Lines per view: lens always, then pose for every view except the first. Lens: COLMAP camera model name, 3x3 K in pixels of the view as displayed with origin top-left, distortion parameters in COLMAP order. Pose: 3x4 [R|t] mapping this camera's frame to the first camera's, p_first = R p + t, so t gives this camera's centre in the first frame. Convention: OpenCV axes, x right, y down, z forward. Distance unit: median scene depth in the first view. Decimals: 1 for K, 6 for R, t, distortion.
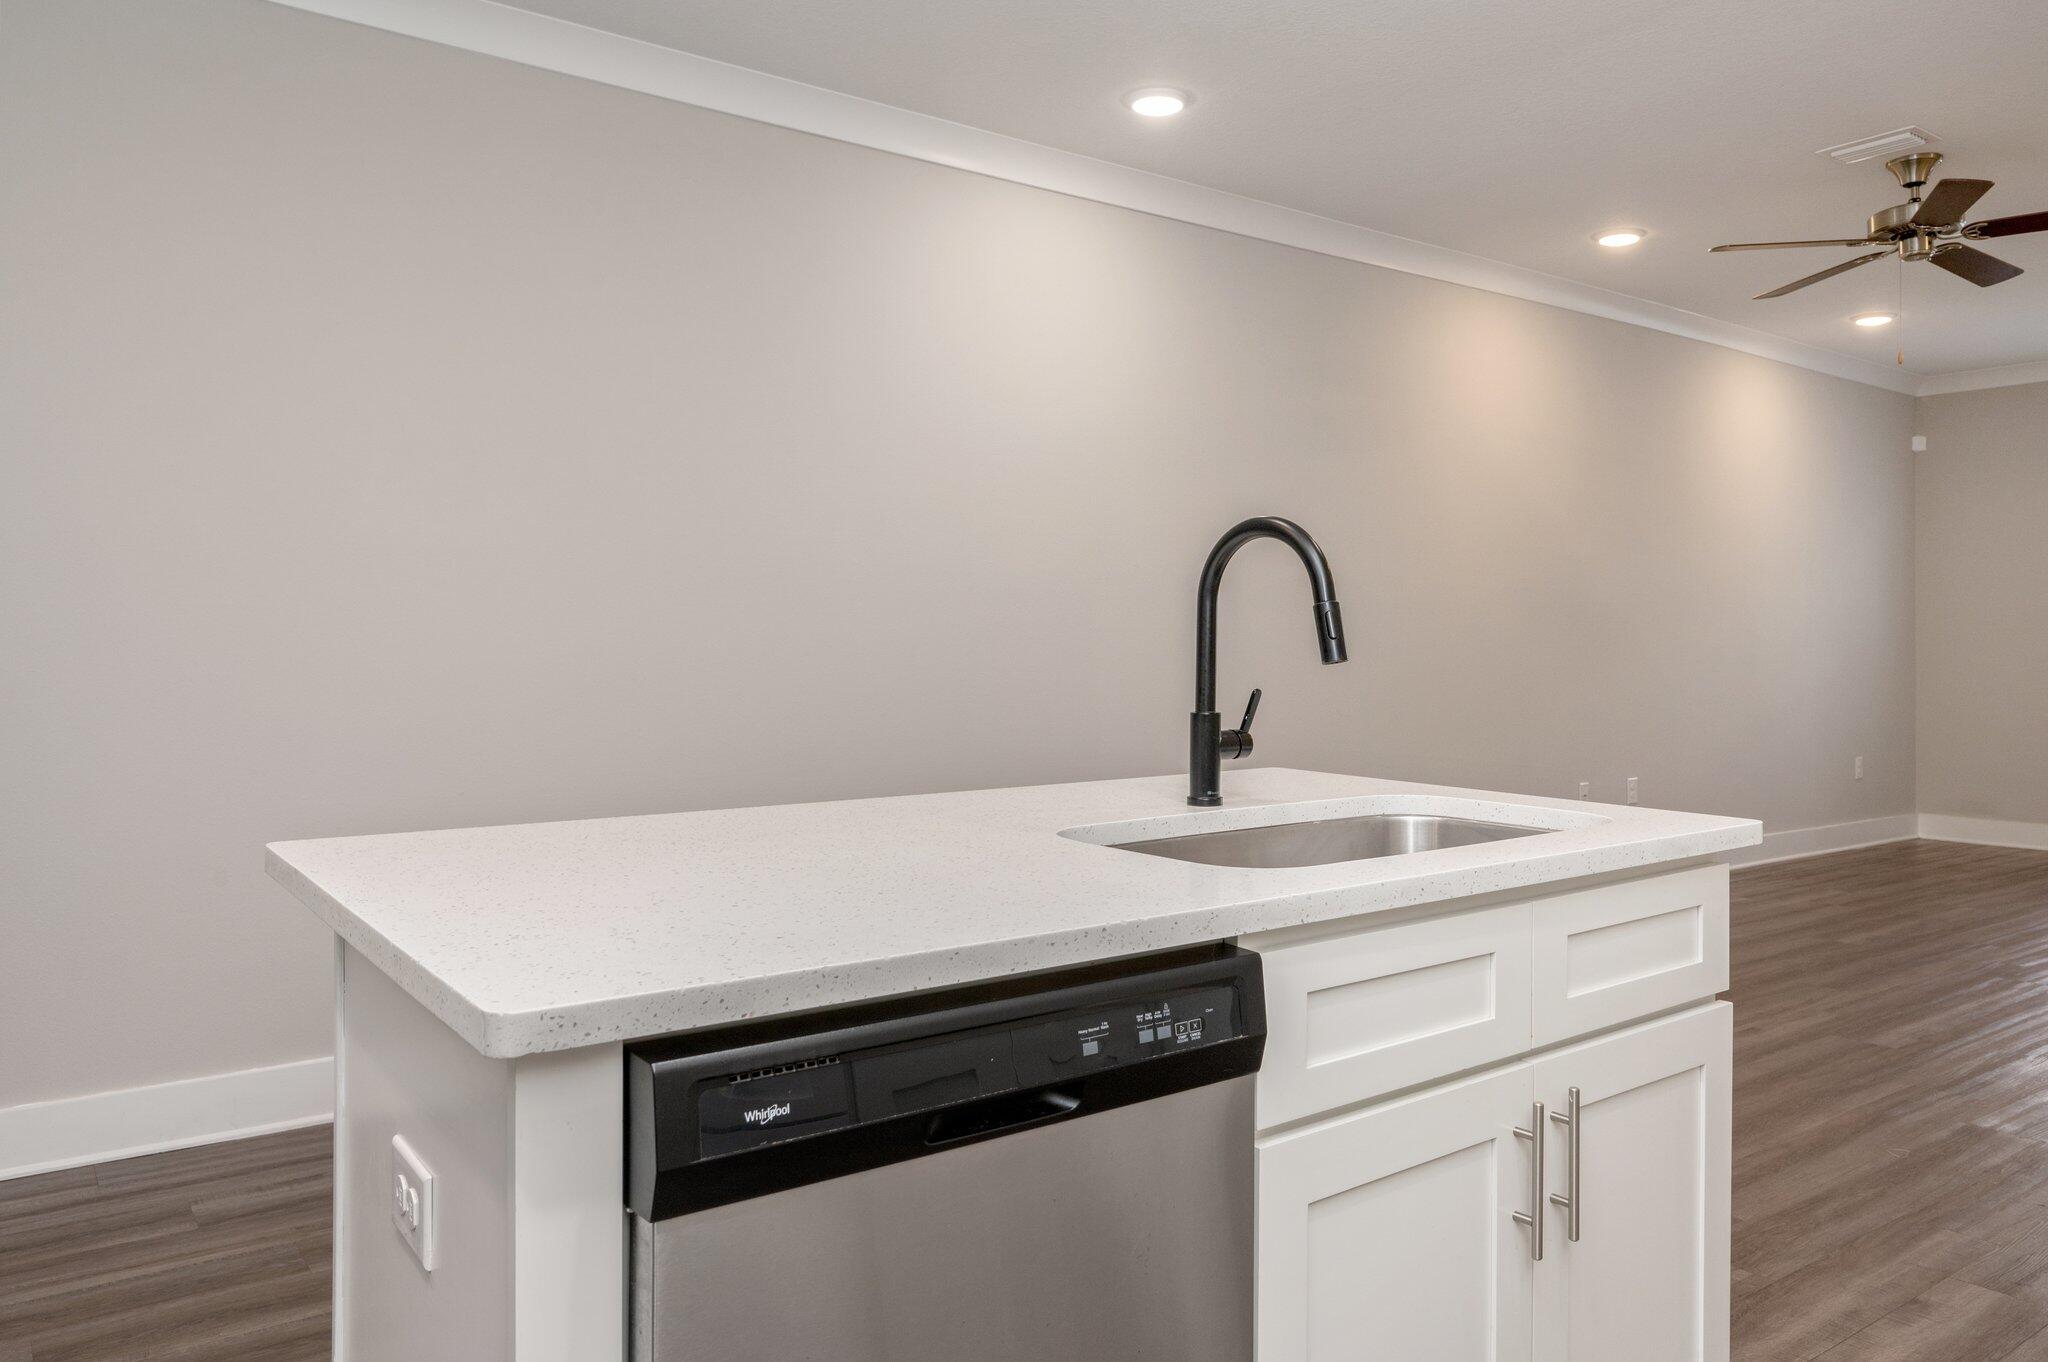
lens RADIAL K [[1430.5, 0, 1026.7], [0, 1430.5, 638.3], [0, 0, 1]] dist [0.001209, -0.006882]
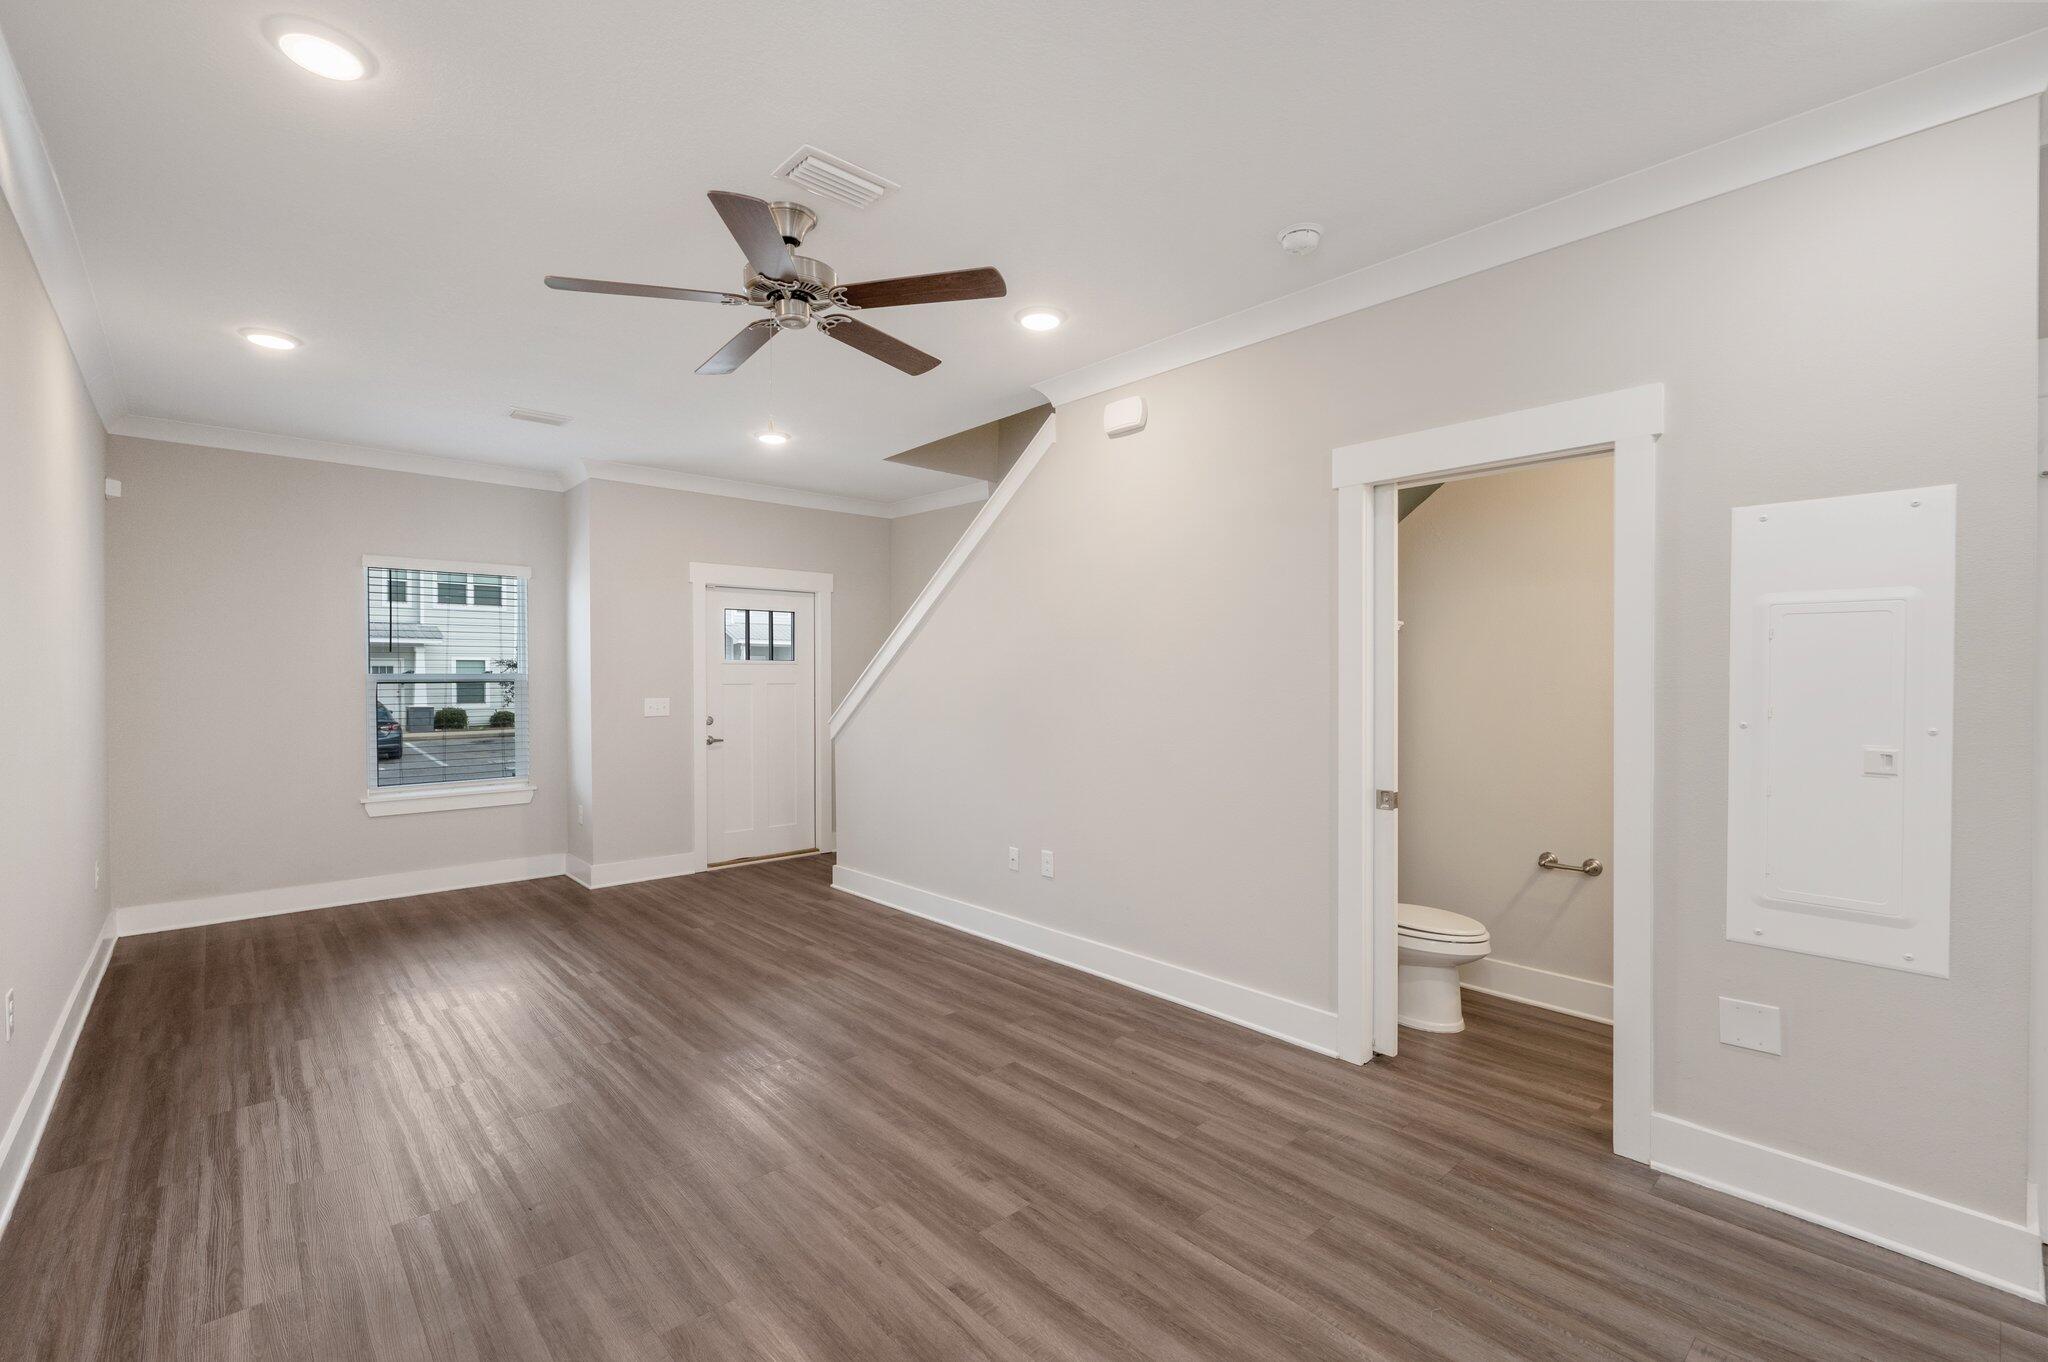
lens RADIAL K [[893.7, 0, 1026.5], [0, 893.7, 689.5], [0, 0, 1]] dist [-0.000949, 0.000204]
pose [[-0.106923, -0.020587, 0.994054, 0.037086], [-0.001358, 0.999788, 0.020560, -0.046406], [-0.994266, 0.000848, -0.106929, 0.931801]]
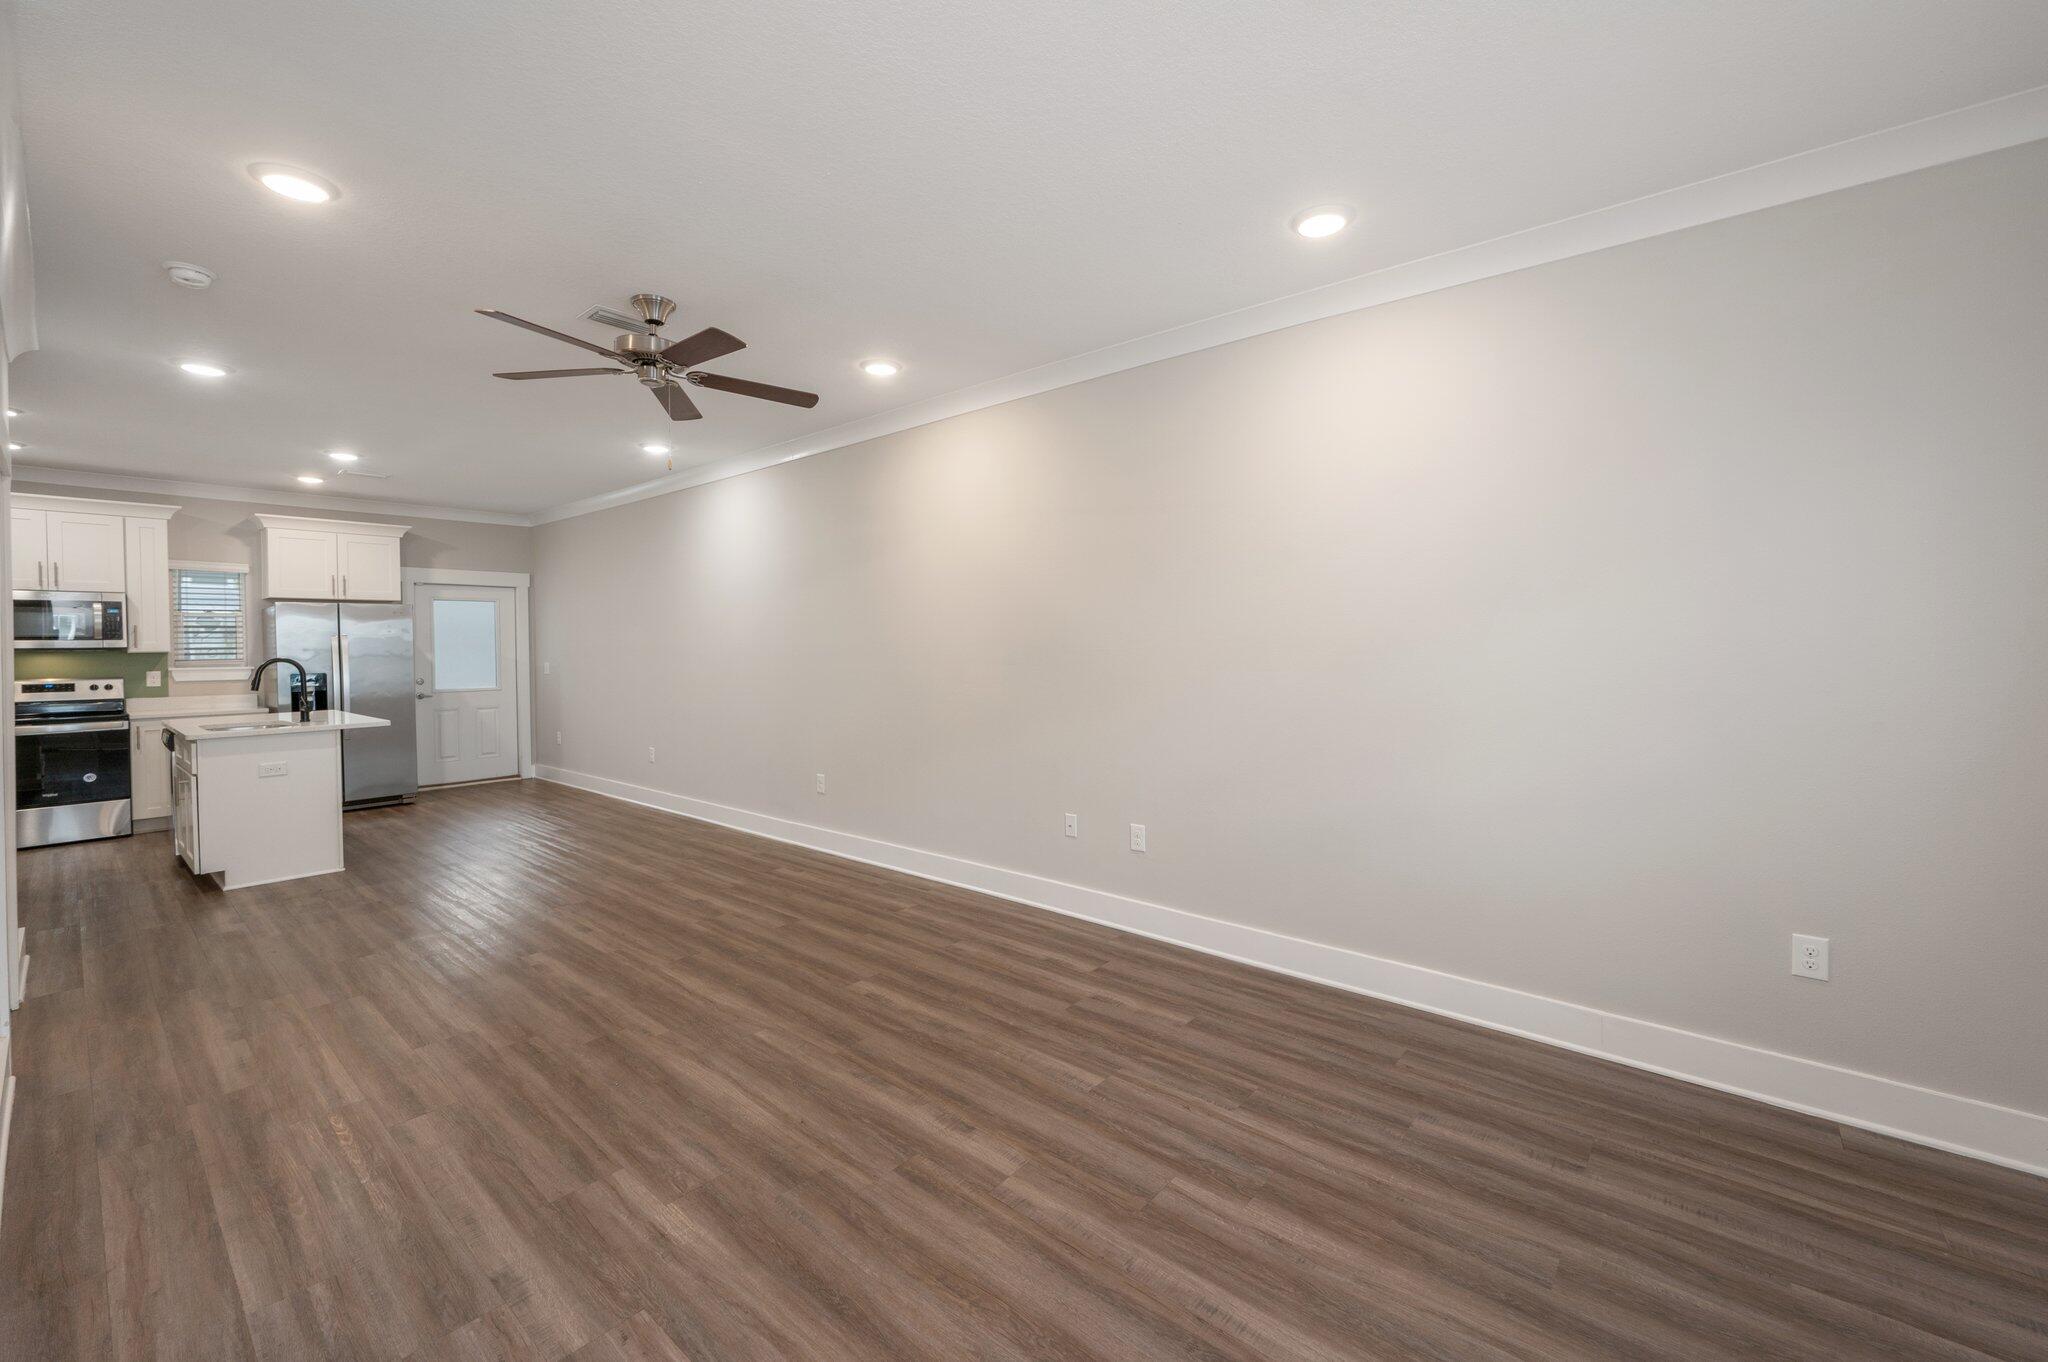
lens RADIAL K [[825.3, 0, 1037.3], [0, 825.3, 662.5], [0, 0, 1]] dist [0.000507, -0.000186]
pose [[0.235814, 0.017731, -0.971636, 1.409625], [0.011298, 0.999716, 0.020986, -0.040148], [0.971733, -0.015926, 0.235546, 1.176486]]
